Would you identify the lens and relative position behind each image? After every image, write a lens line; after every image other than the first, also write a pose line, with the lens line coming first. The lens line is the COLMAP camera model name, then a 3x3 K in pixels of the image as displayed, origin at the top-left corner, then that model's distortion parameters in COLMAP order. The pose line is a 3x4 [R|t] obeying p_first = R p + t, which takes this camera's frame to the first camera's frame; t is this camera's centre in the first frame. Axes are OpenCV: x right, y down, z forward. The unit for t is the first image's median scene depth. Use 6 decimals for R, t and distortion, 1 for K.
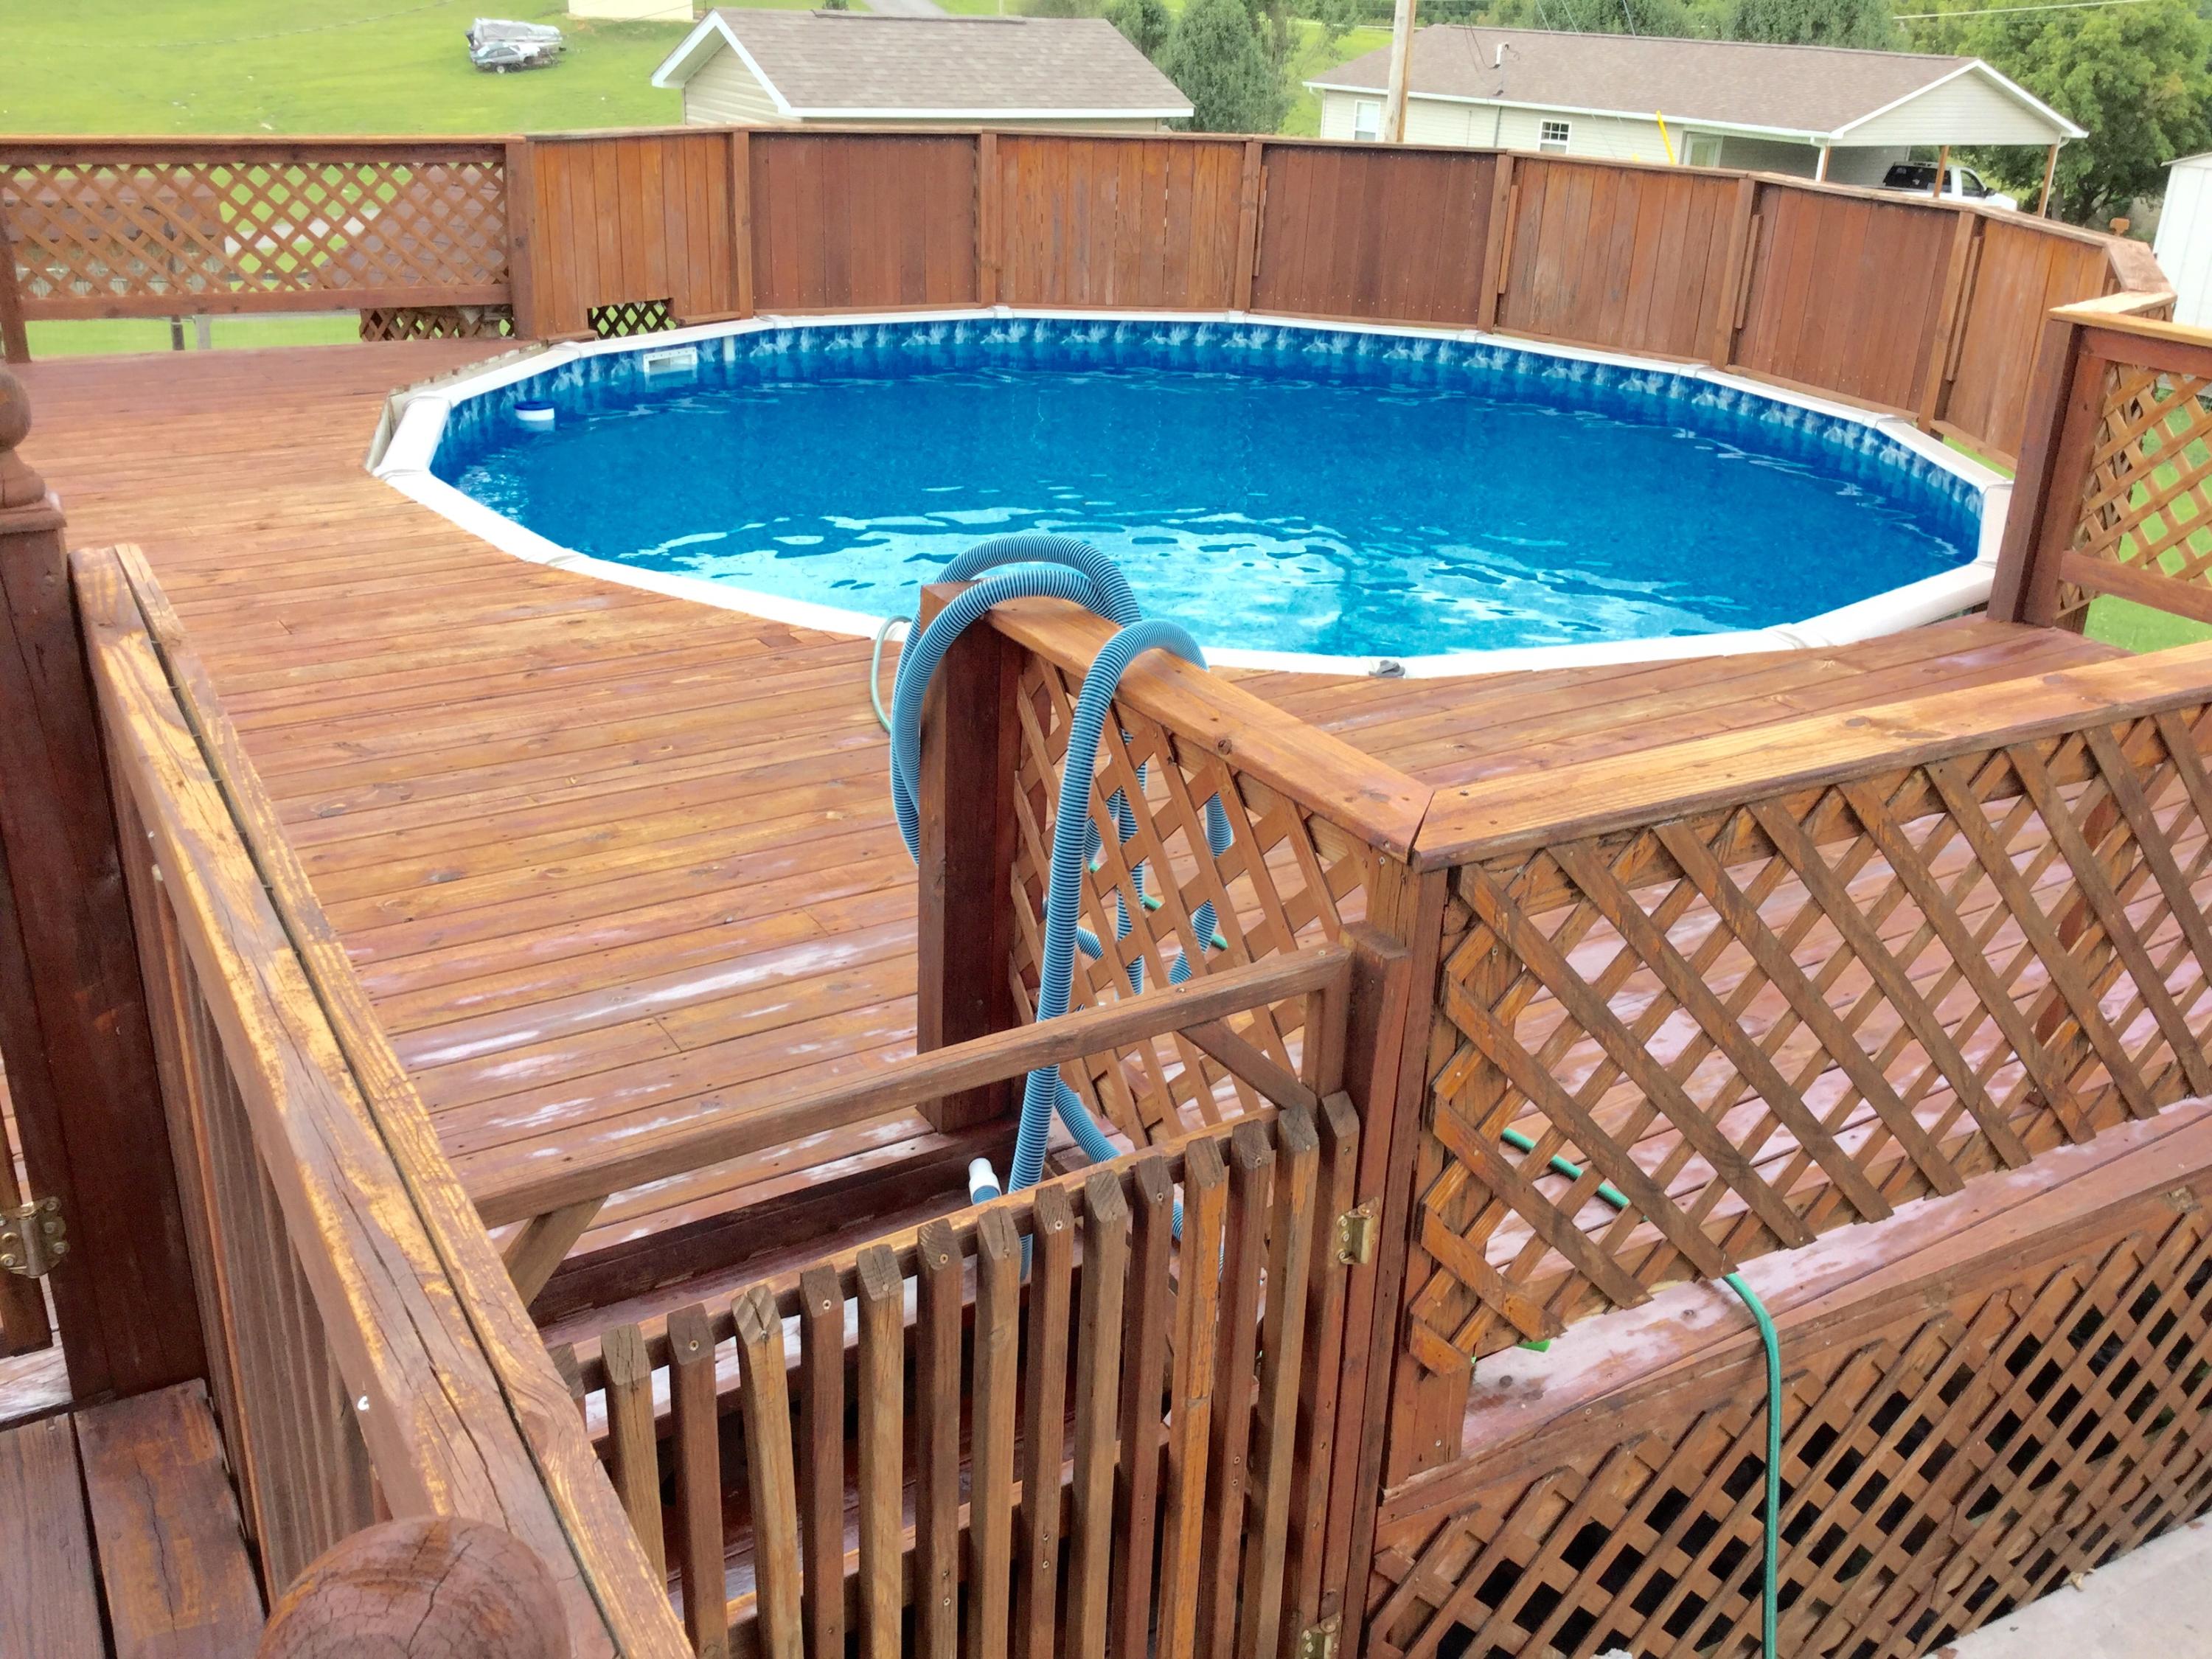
lens RADIAL K [[1999.3, 0, 1107.6], [0, 1999.3, 834.2], [0, 0, 1]] dist [0.111384, -0.184397]
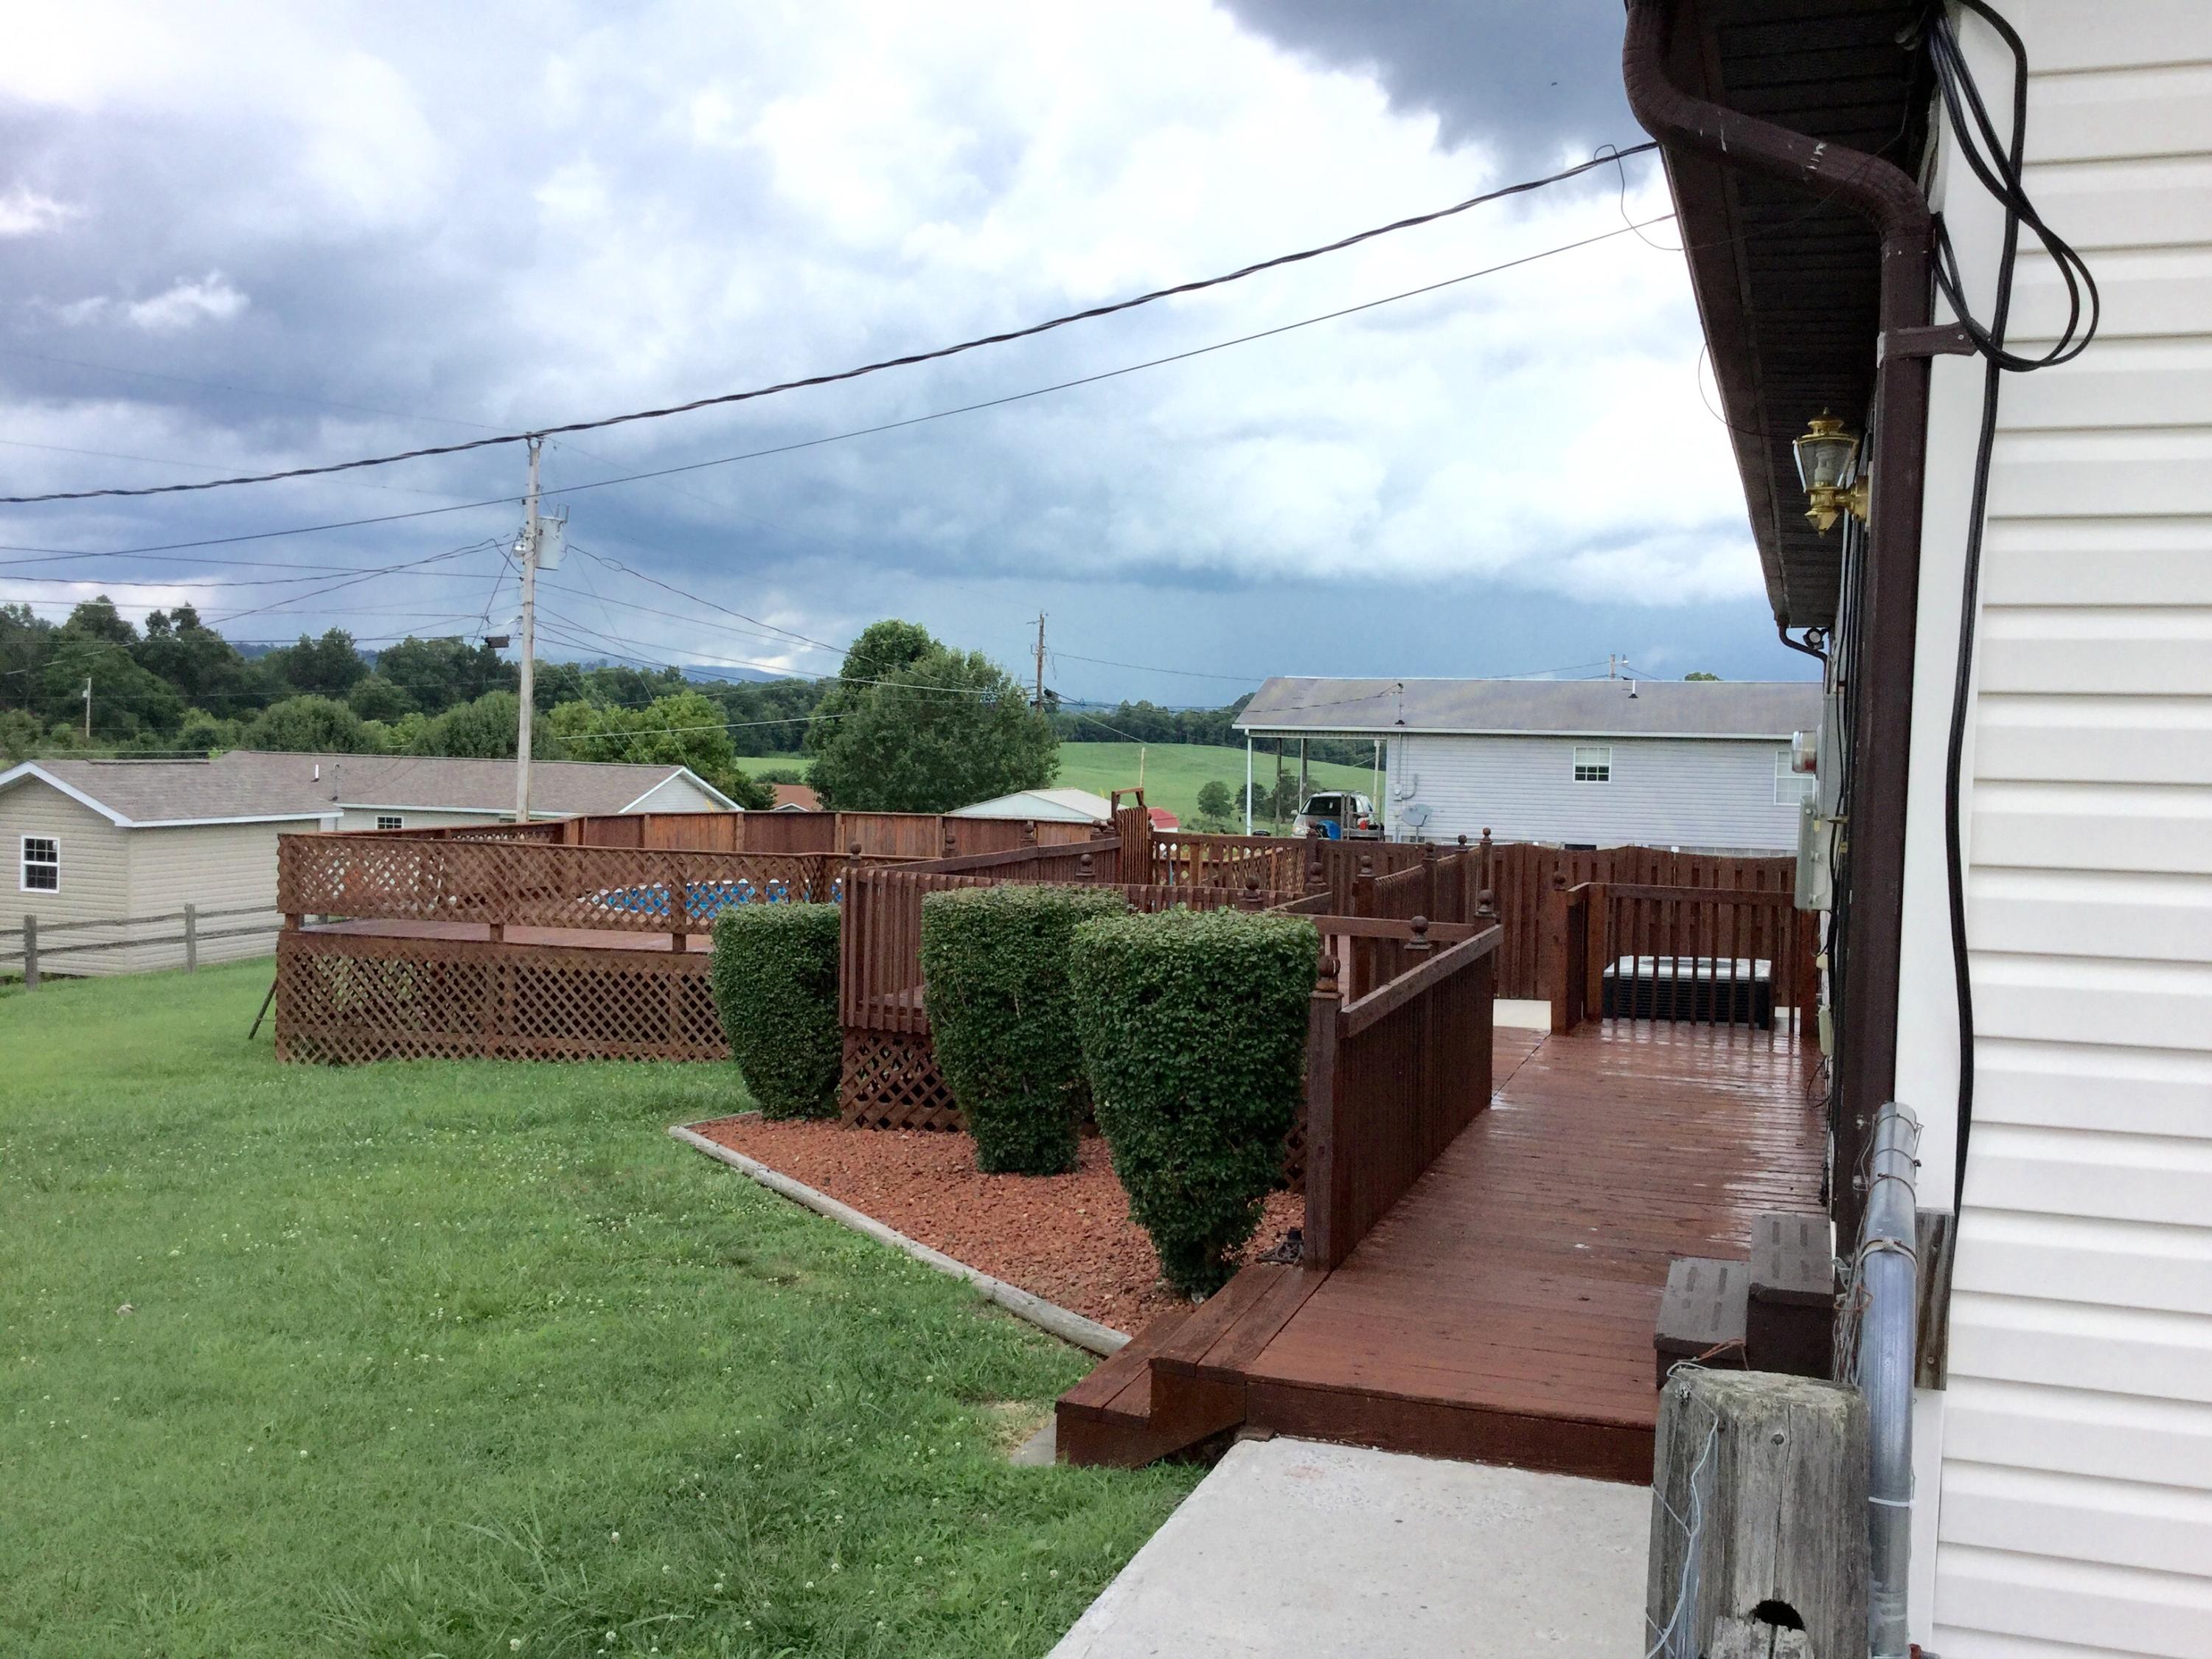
lens RADIAL K [[1991.1, 0, 1106.6], [0, 1991.1, 833.8], [0, 0, 1]] dist [0.143019, -0.273022]
pose [[0.753065, -0.051581, 0.655922, -3.158788], [0.260296, 0.938945, -0.225009, 0.911261], [-0.604268, 0.340180, 0.720512, -2.680230]]
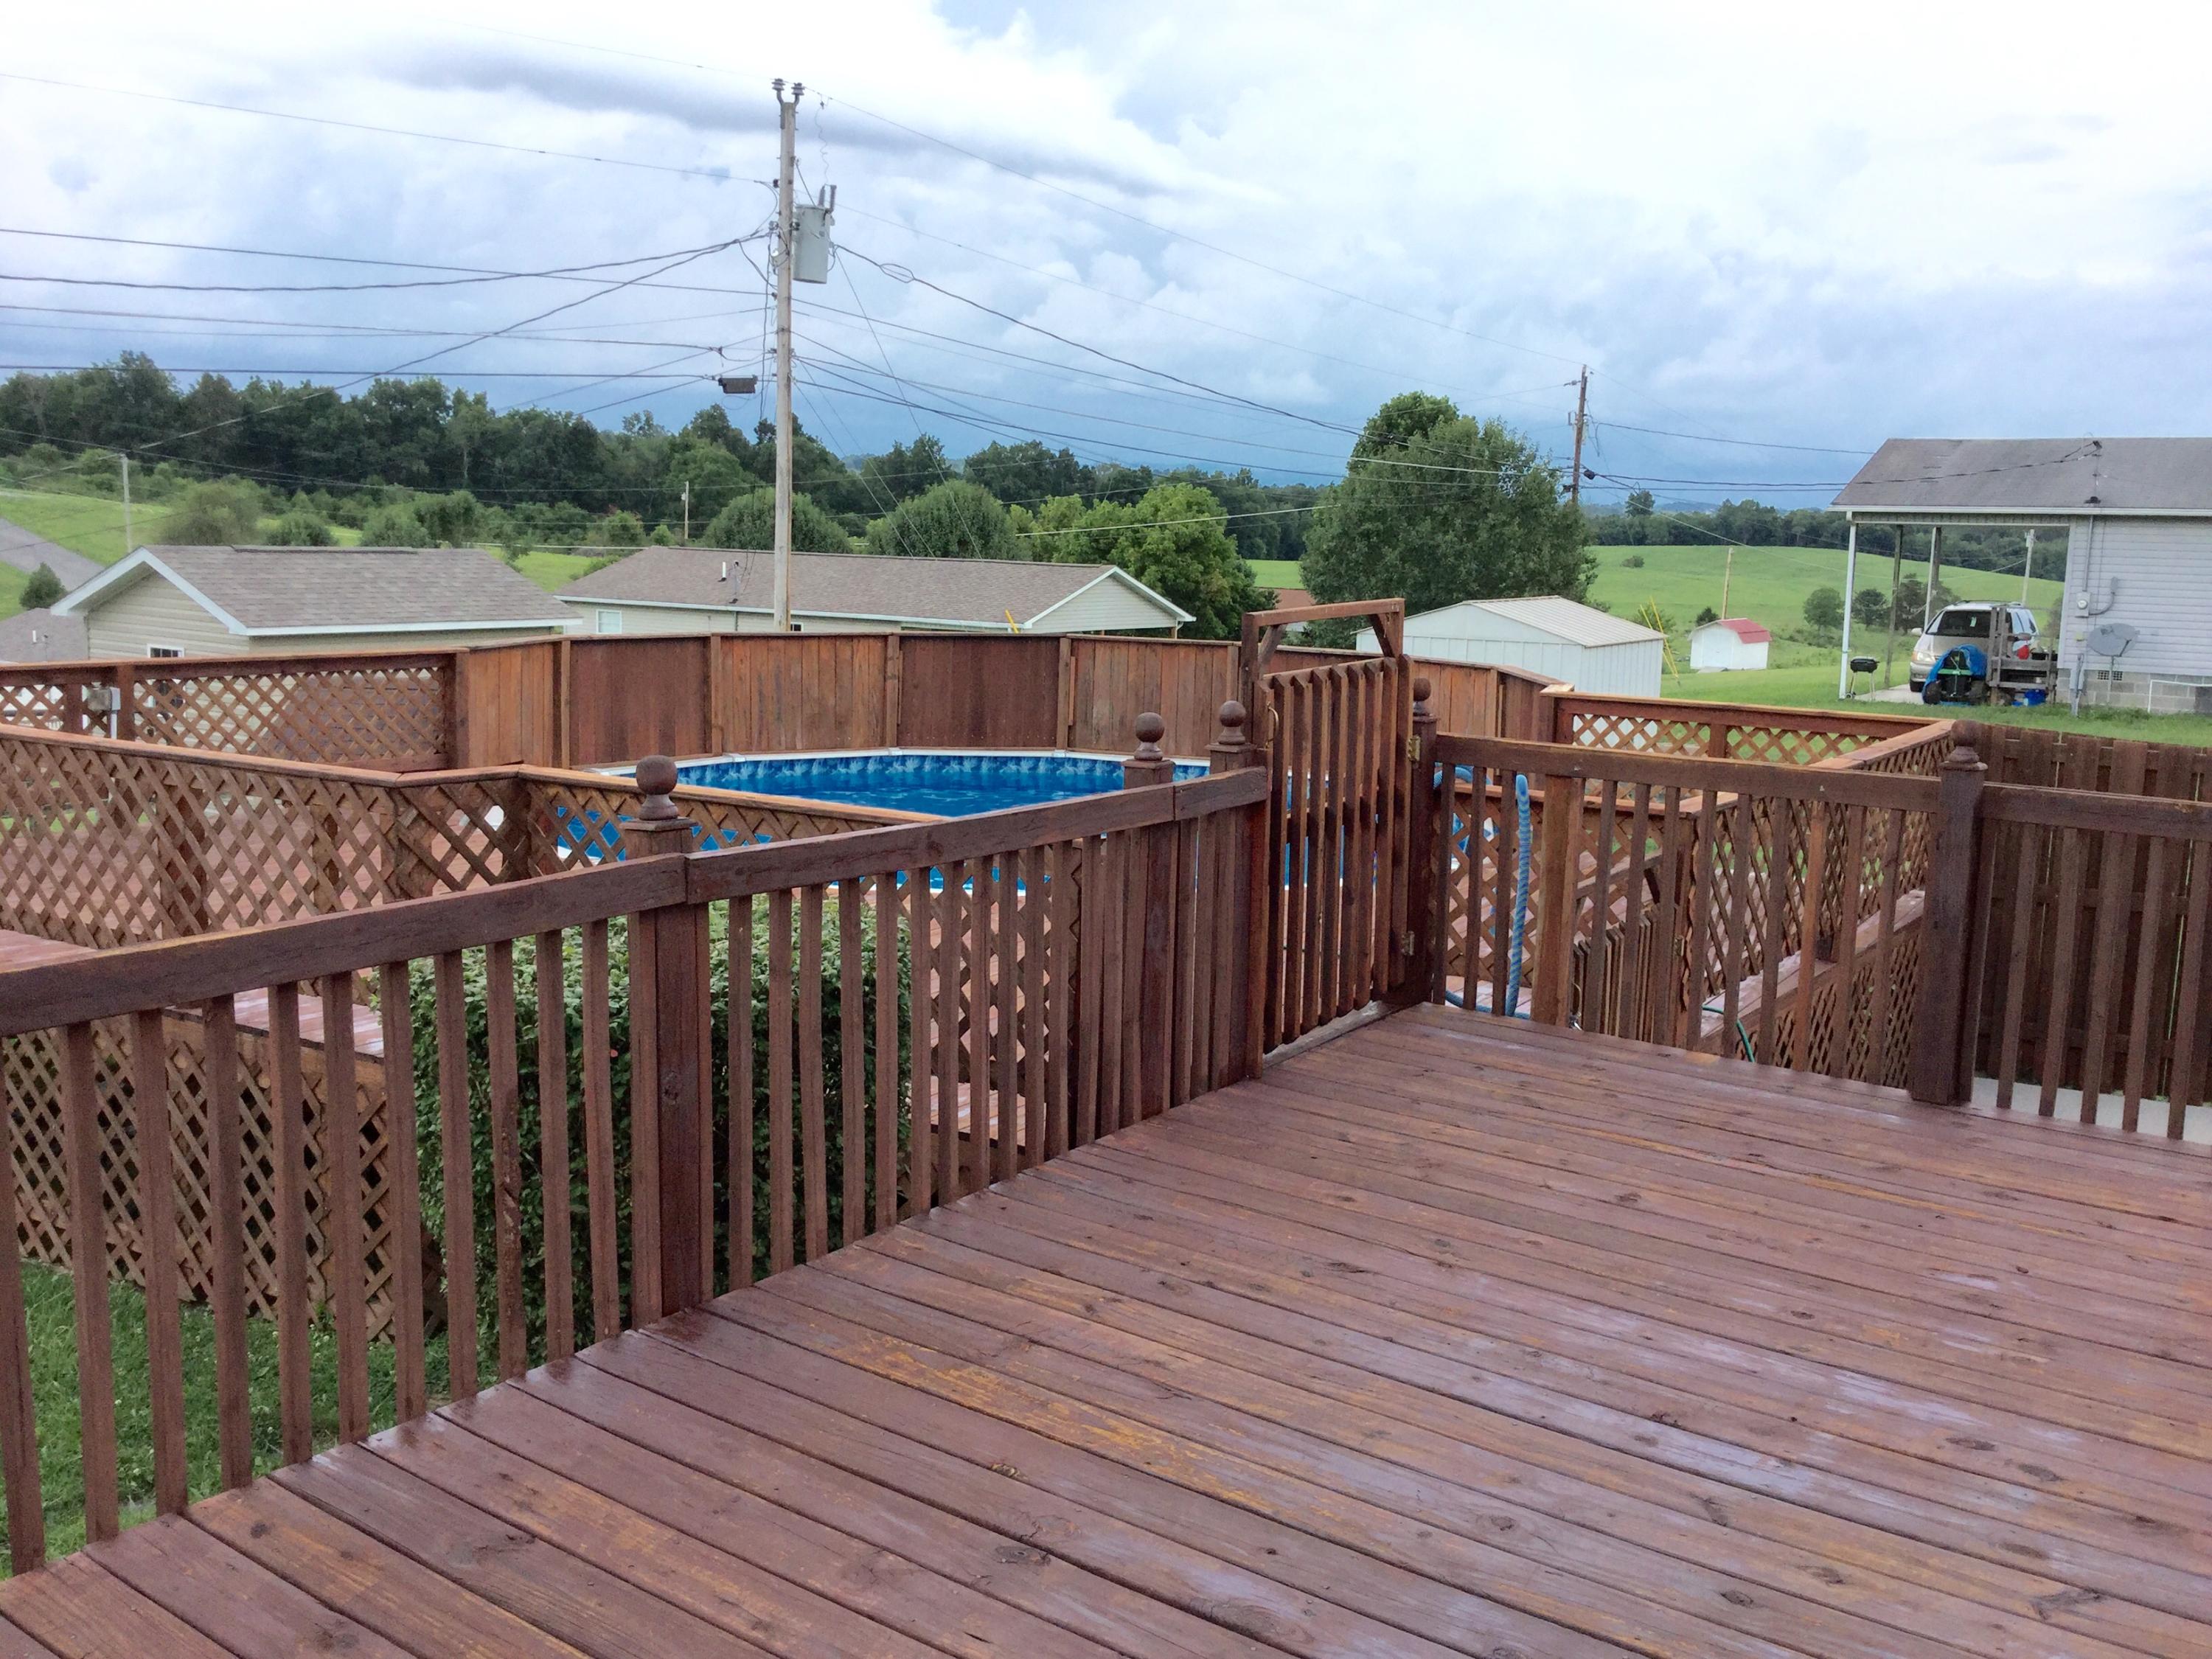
lens RADIAL K [[1991.1, 0, 1106.6], [0, 1991.1, 833.8], [0, 0, 1]] dist [0.143019, -0.273022]
pose [[0.908182, -0.077857, 0.411270, -1.029773], [0.171129, 0.965744, -0.195071, 0.262302], [-0.381994, 0.247540, 0.890396, -0.777540]]
